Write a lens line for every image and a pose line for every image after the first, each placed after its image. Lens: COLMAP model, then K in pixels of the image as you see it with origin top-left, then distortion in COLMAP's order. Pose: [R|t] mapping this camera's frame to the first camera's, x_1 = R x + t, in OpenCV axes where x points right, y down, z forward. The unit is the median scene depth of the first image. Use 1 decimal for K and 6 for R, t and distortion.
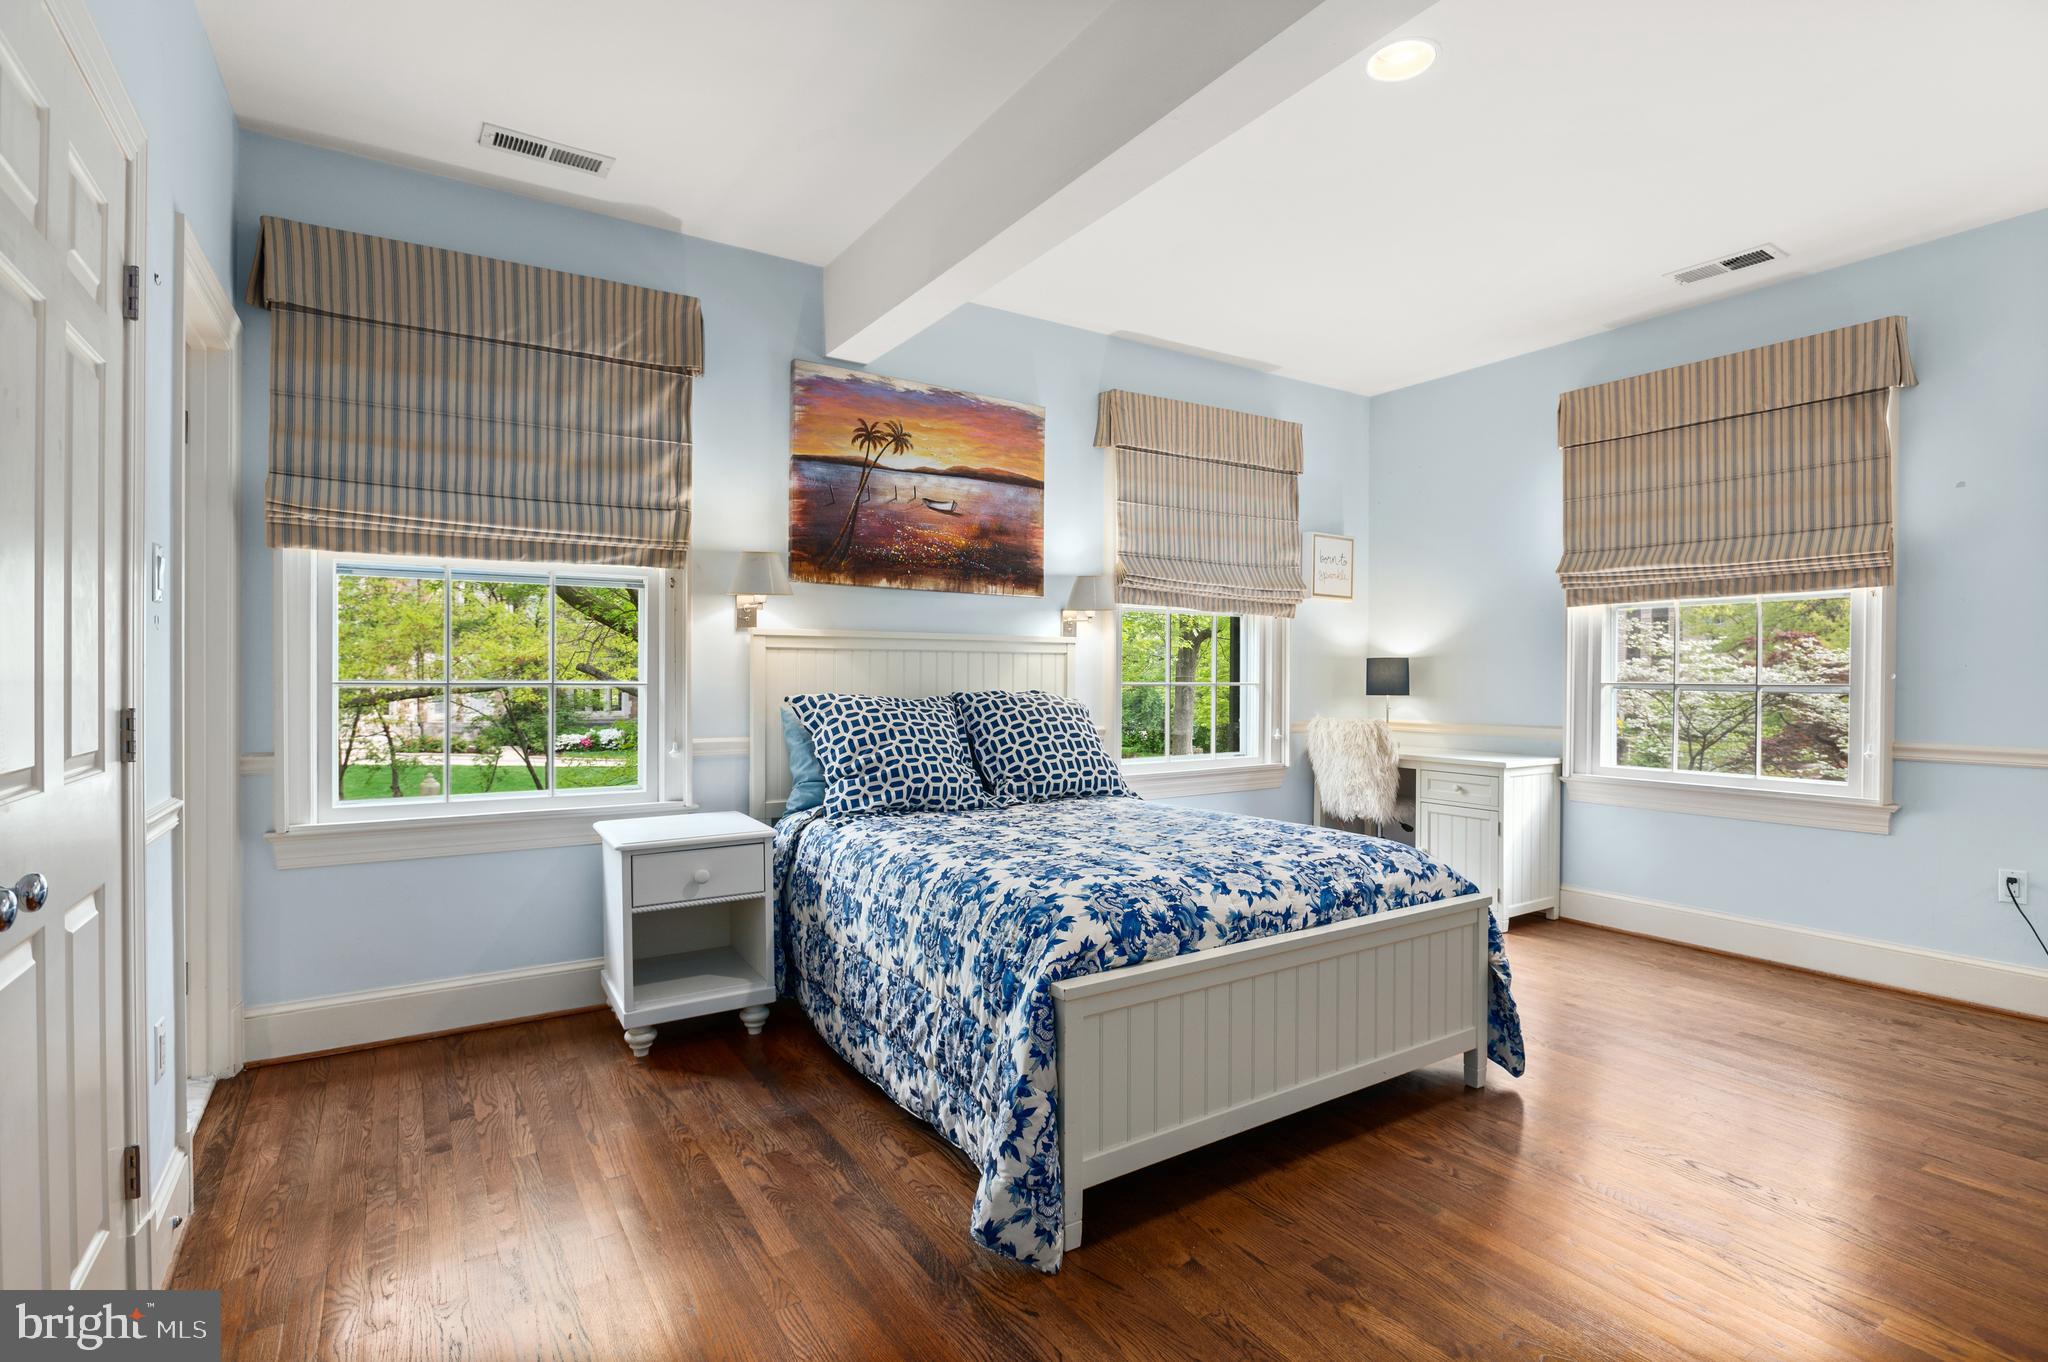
lens RADIAL K [[997.8, 0, 1029.9], [0, 997.8, 662.8], [0, 0, 1]] dist [-0.006646, -0.001149]
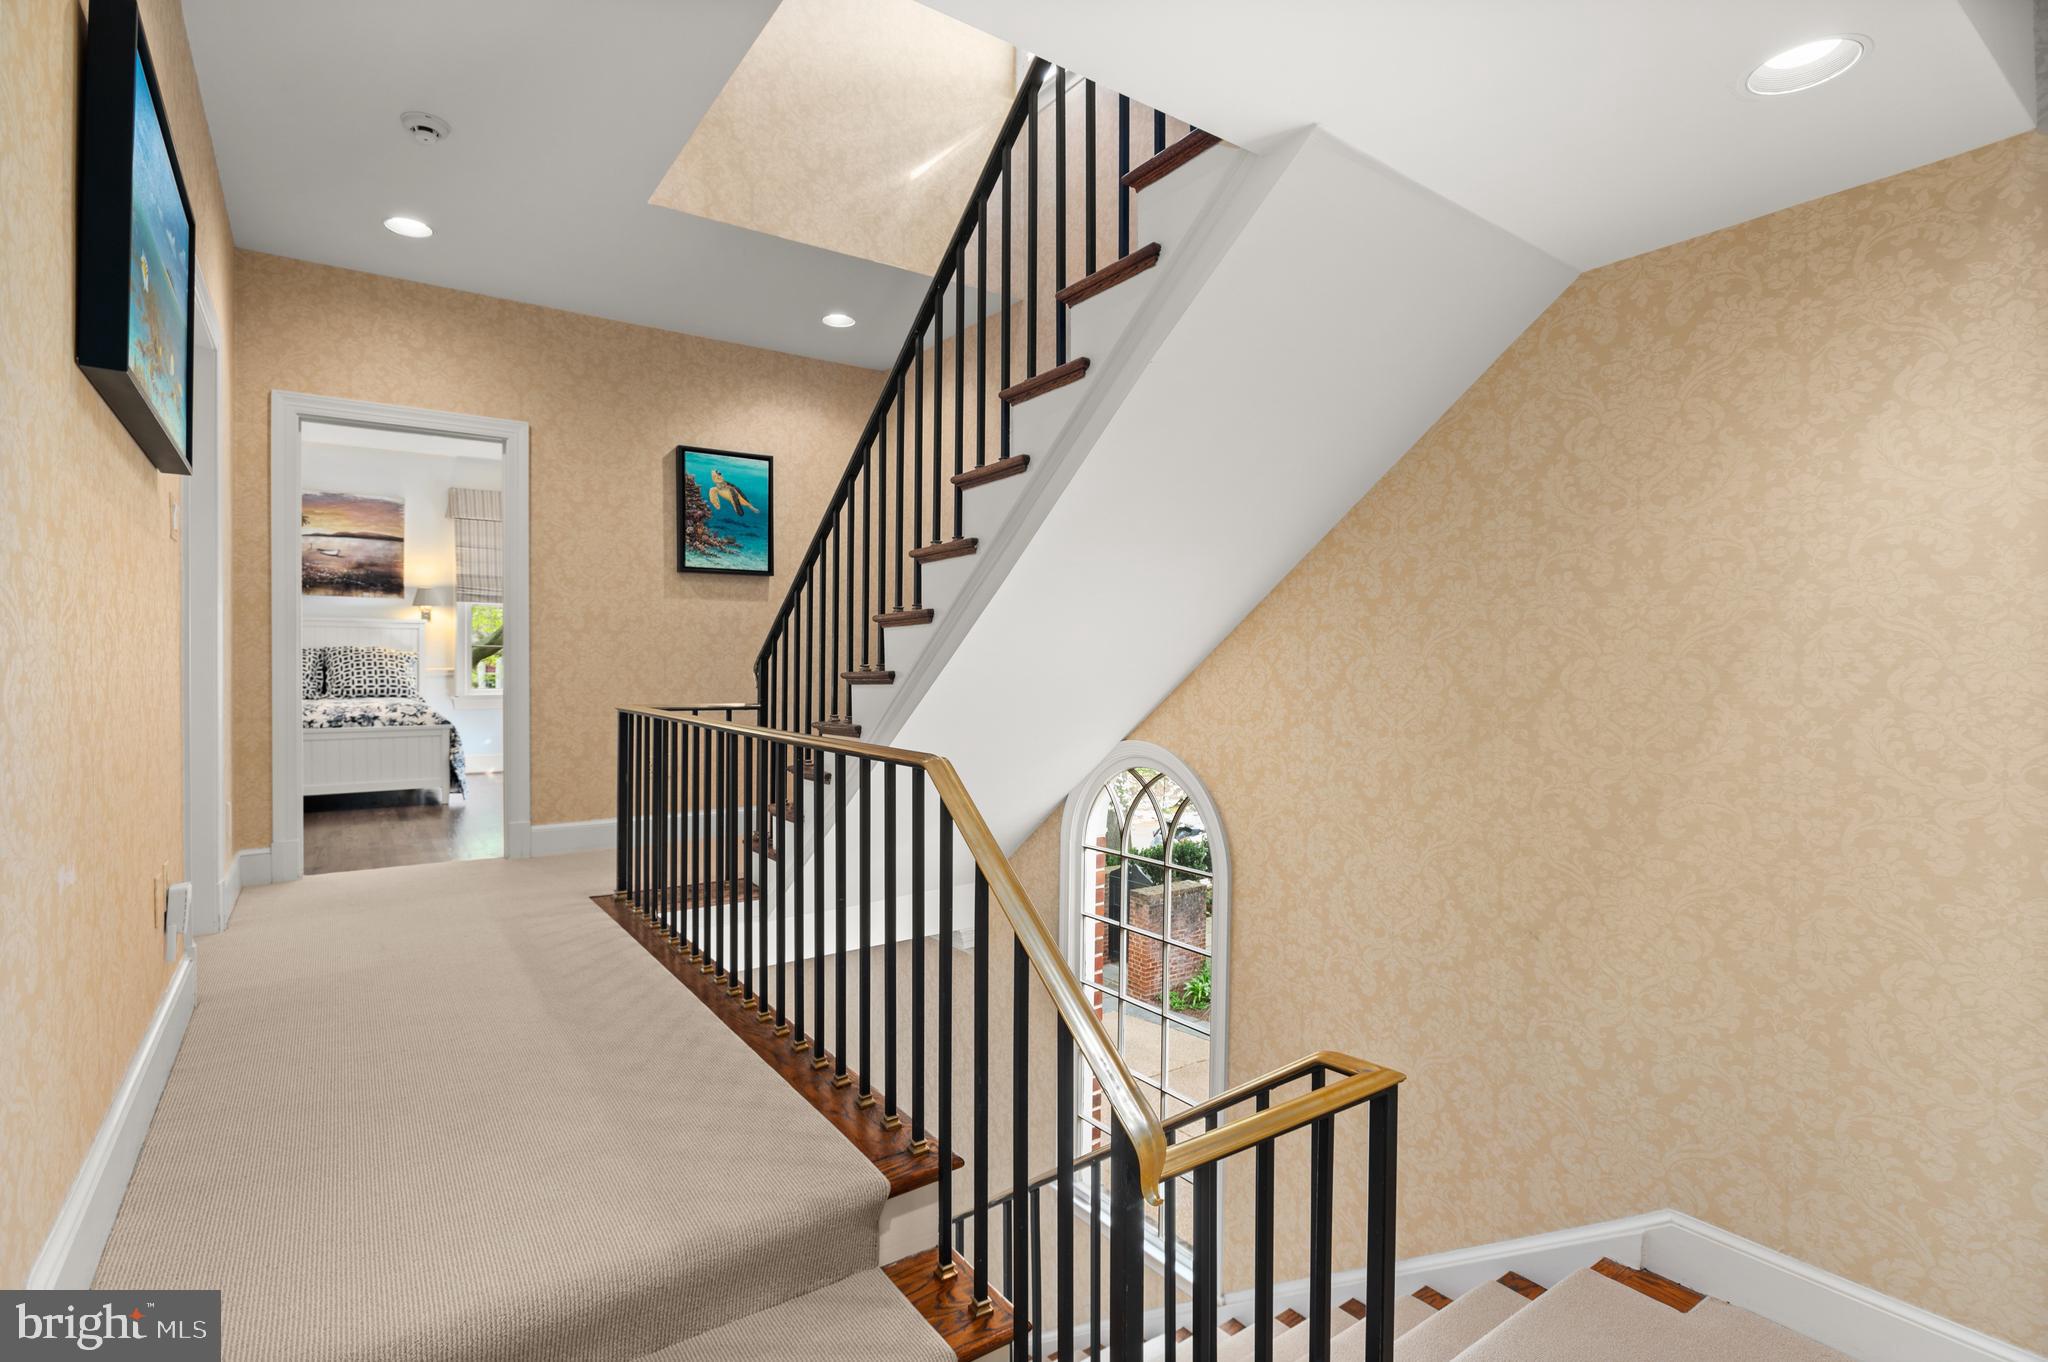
lens RADIAL K [[997.8, 0, 1099.3], [0, 997.8, 677.1], [0, 0, 1]] dist [-0.006646, -0.001149]
pose [[0.998645, -0.001719, 0.052006, 1.272550], [0.000609, 0.999772, 0.021345, 0.045329], [-0.052031, -0.021285, 0.998419, -0.996433]]
